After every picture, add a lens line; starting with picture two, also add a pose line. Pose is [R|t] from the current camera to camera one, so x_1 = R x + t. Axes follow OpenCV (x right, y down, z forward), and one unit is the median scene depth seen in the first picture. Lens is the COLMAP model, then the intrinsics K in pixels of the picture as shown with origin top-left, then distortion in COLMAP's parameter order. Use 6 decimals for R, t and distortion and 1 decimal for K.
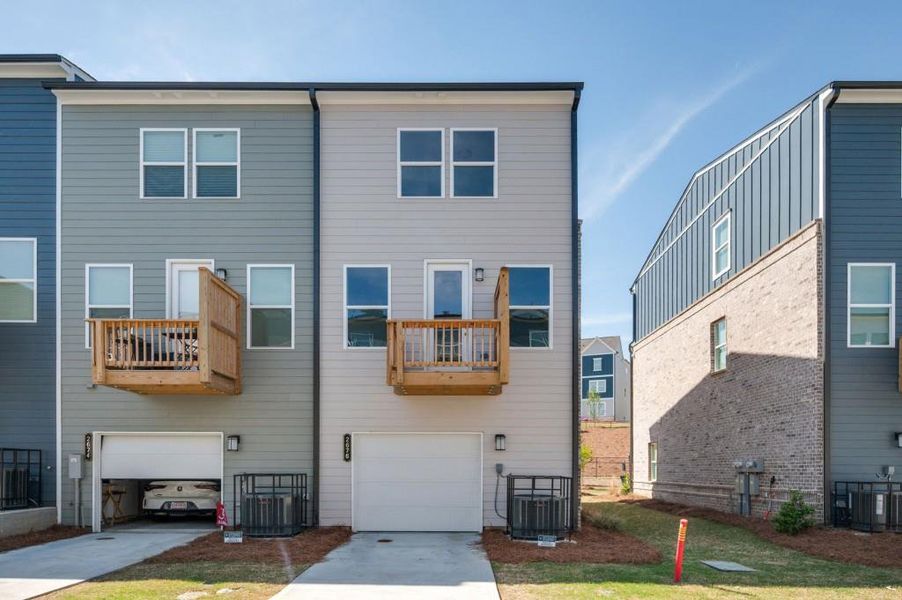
lens RADIAL K [[517.1, 0, 448.7], [0, 517.1, 310.0], [0, 0, 1]] dist [0.001005, -0.000522]
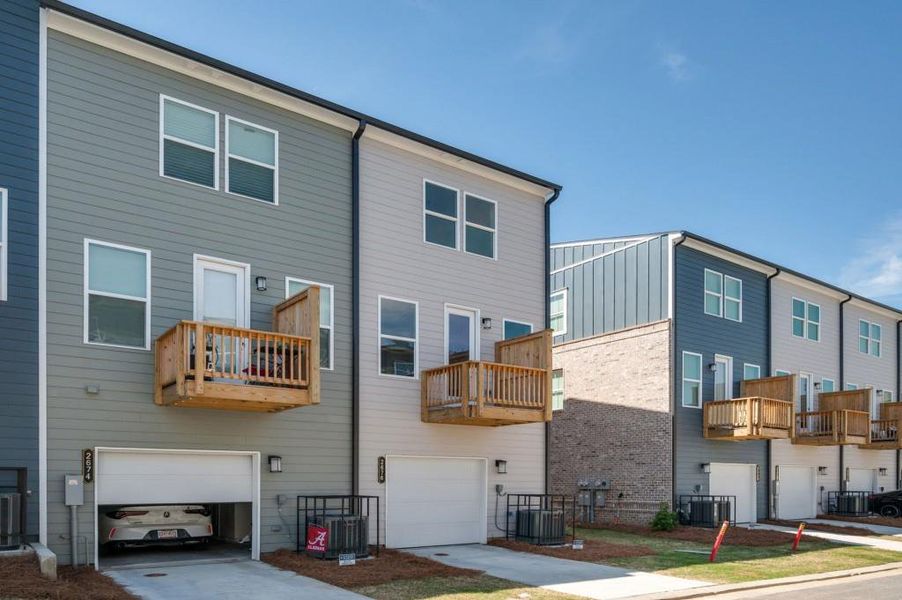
lens RADIAL K [[517.1, 0, 448.7], [0, 517.1, 310.0], [0, 0, 1]] dist [0.001005, -0.000522]
pose [[0.859167, 0.159936, 0.486059, -0.585593], [-0.143322, 0.987093, -0.071460, -0.001688], [-0.491214, -0.008267, 0.870999, 0.007593]]
